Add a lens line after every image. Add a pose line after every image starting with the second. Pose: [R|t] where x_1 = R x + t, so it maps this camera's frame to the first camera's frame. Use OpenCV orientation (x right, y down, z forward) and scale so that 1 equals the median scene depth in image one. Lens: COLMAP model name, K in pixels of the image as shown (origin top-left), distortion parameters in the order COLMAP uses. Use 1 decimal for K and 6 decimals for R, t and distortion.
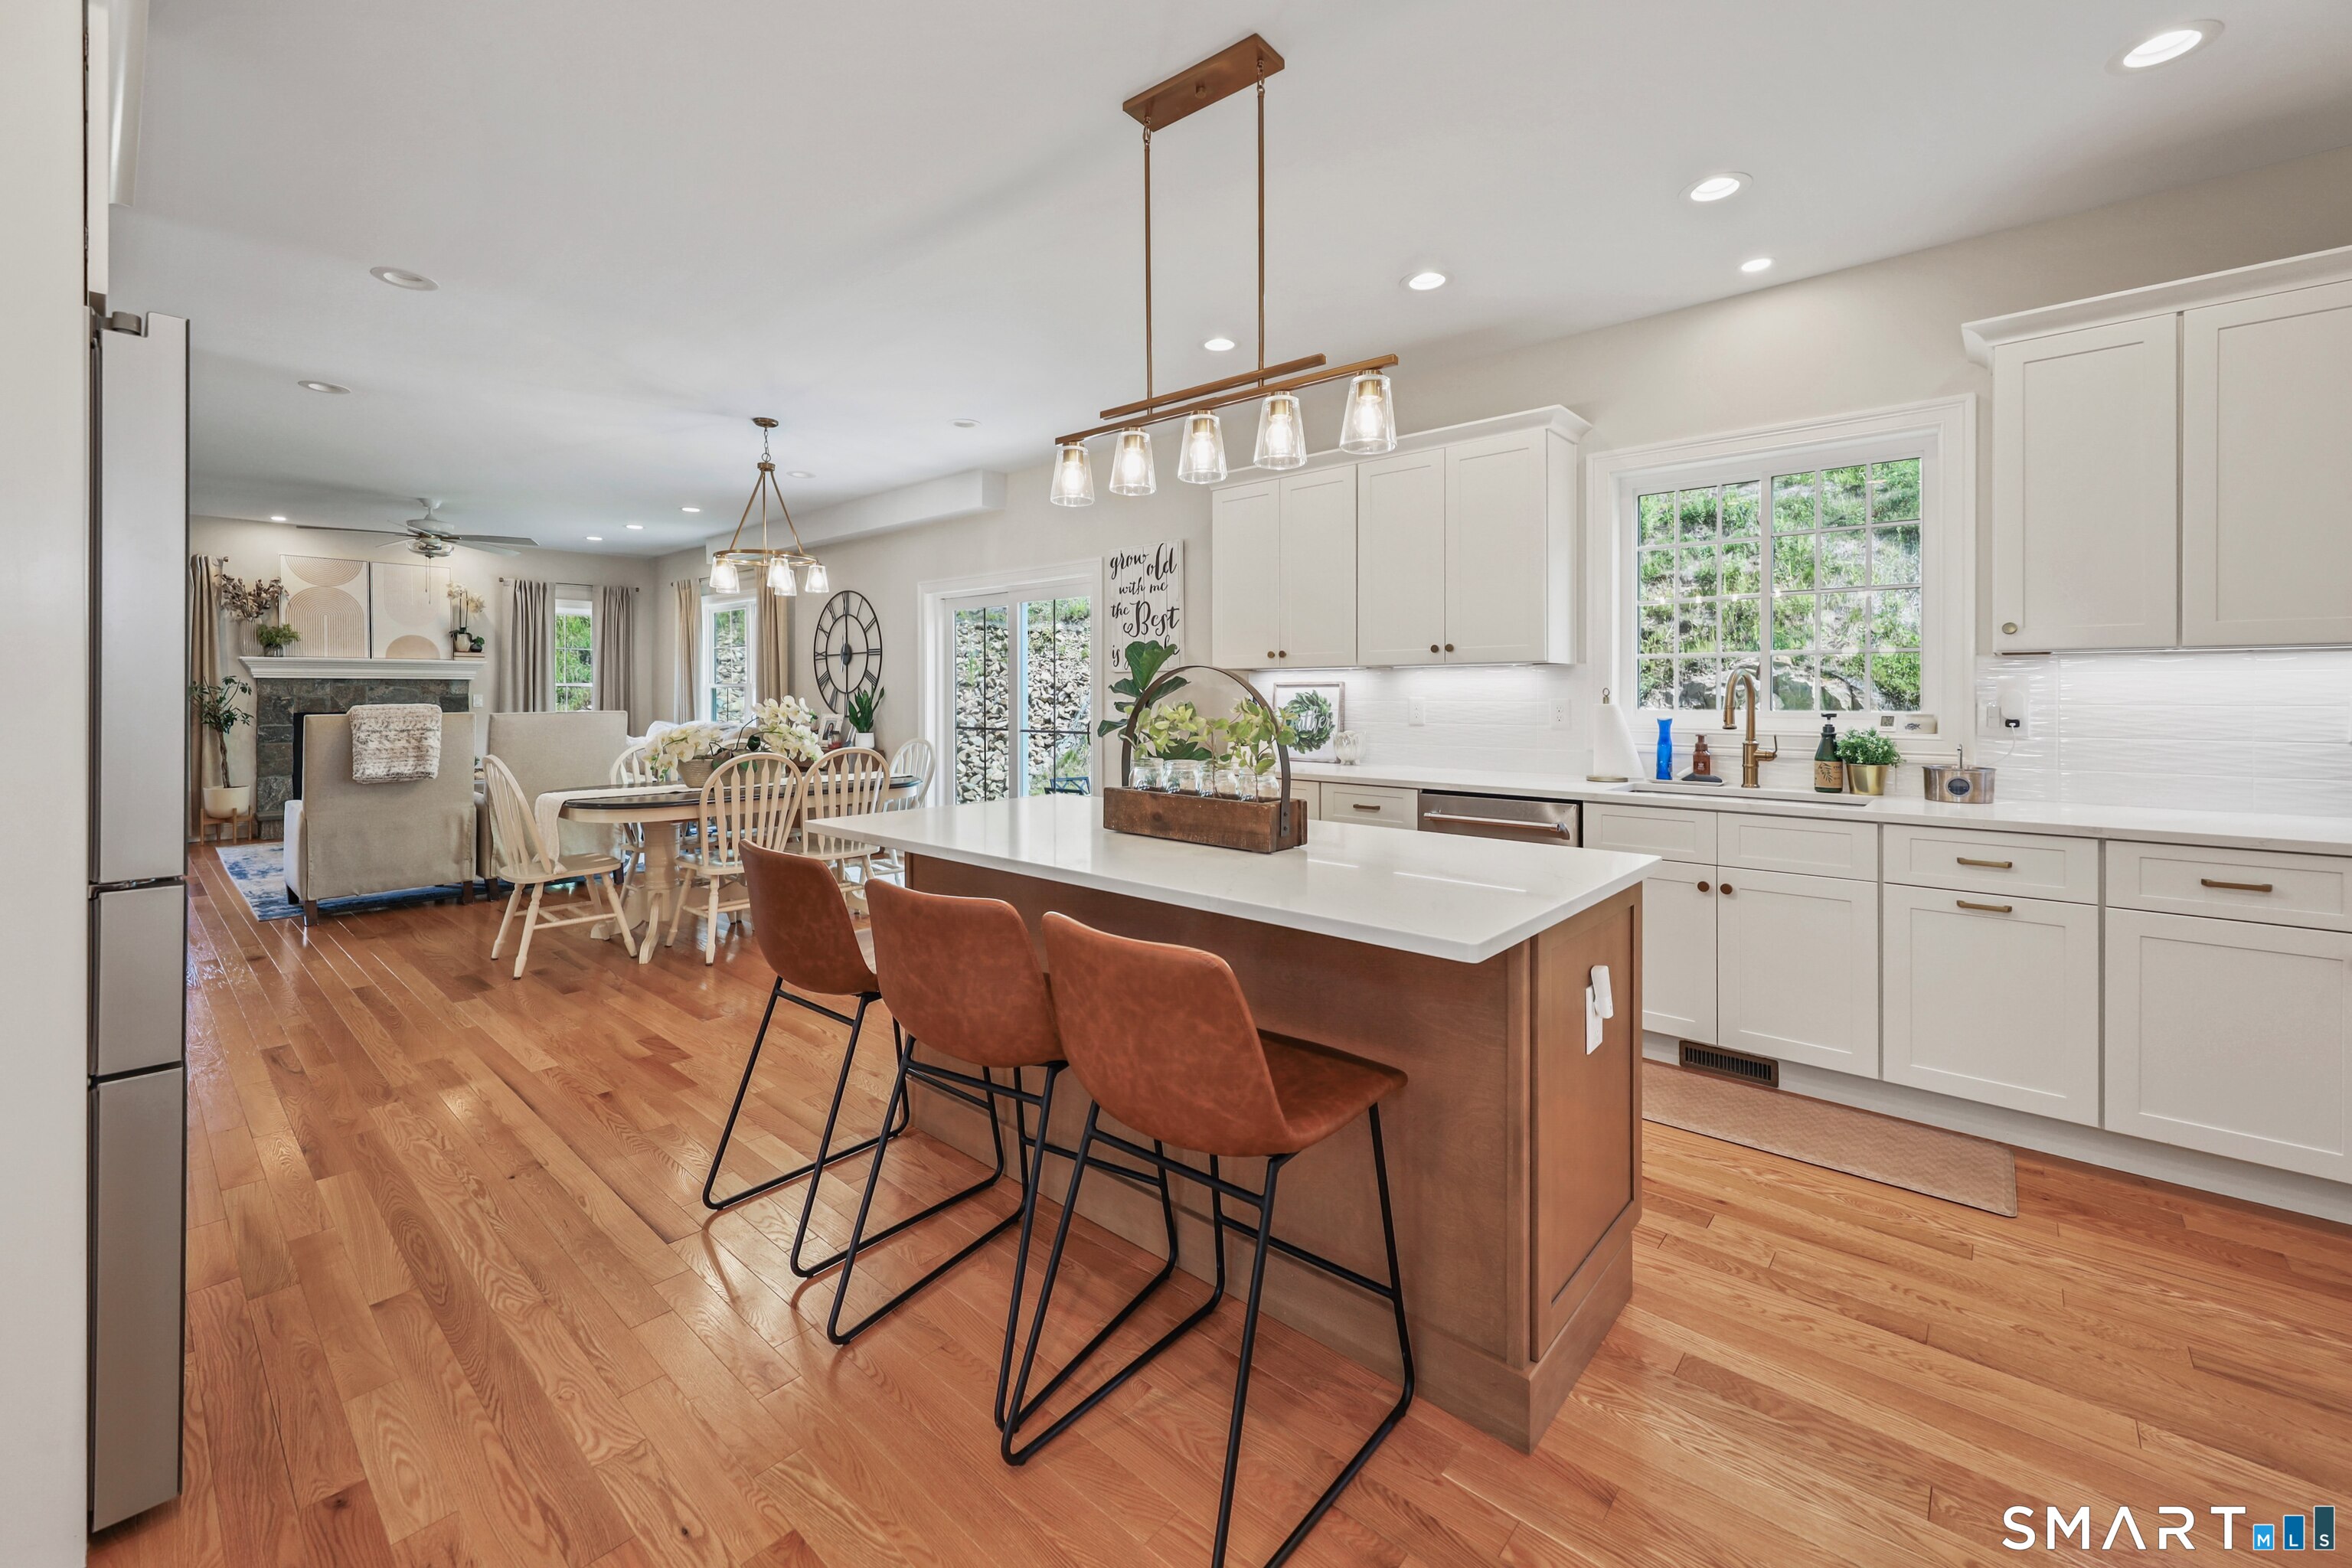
lens RADIAL K [[922.9, 0, 1164.4], [0, 922.9, 697.3], [0, 0, 1]] dist [-0.000607, 0.000091]
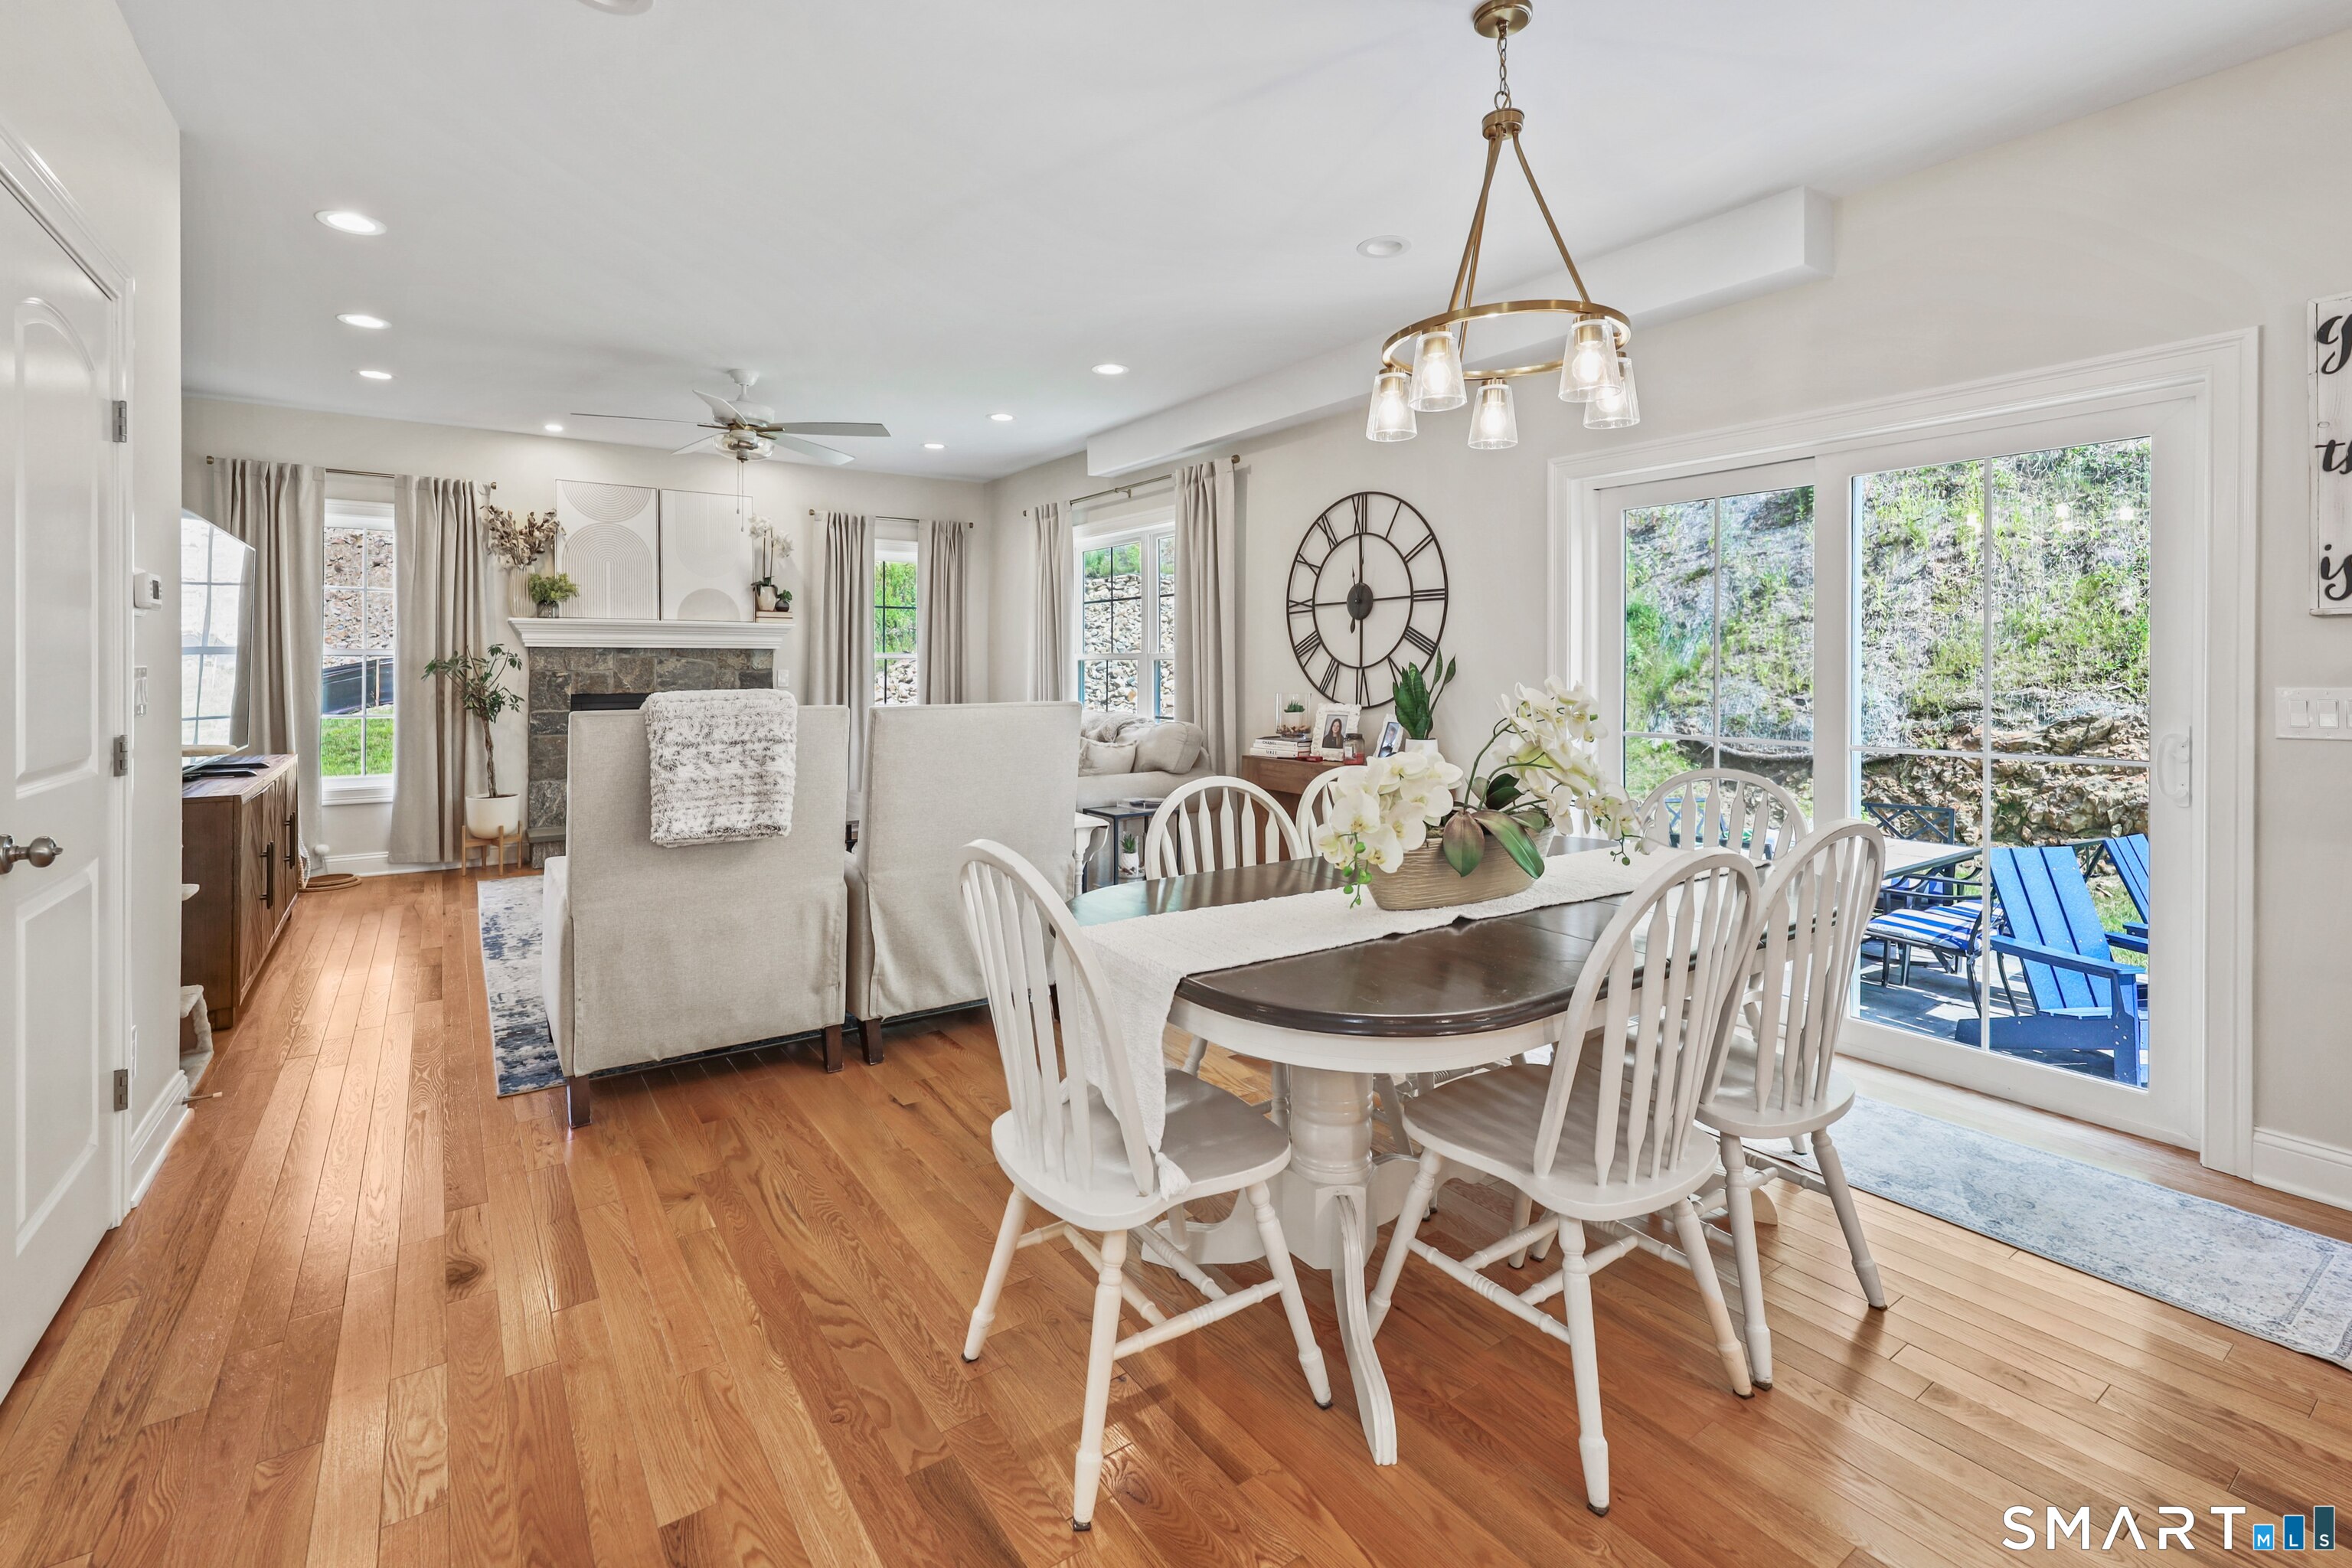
lens RADIAL K [[1020.9, 0, 1172.3], [0, 1020.9, 669.1], [0, 0, 1]] dist [0.002885, 0.000377]
pose [[0.972561, 0.000870, -0.232647, -0.301098], [-0.001413, 0.999997, -0.002168, -0.002166], [0.232645, 0.002437, 0.972559, 0.333348]]
